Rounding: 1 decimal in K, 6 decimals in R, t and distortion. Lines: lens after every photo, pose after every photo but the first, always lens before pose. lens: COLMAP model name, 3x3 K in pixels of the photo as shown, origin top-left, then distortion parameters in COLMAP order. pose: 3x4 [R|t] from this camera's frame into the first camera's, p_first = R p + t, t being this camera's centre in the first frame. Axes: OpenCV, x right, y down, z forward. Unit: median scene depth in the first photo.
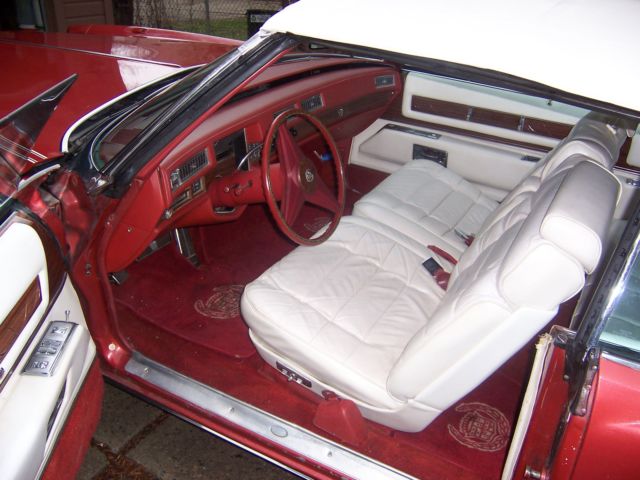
lens RADIAL K [[634.7, 0, 320.0], [0, 634.7, 240.0], [0, 0, 1]] dist [-0.159446, 0.260736]
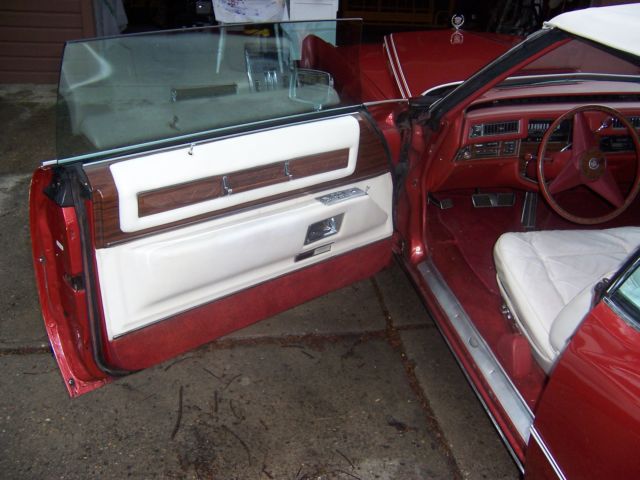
lens RADIAL K [[634.7, 0, 320.0], [0, 634.7, 240.0], [0, 0, 1]] dist [-0.159446, 0.260736]
pose [[0.642961, 0.345406, -0.683590, 0.505254], [-0.369394, 0.921714, 0.118286, 0.078046], [0.670932, 0.176460, 0.720217, -0.143843]]
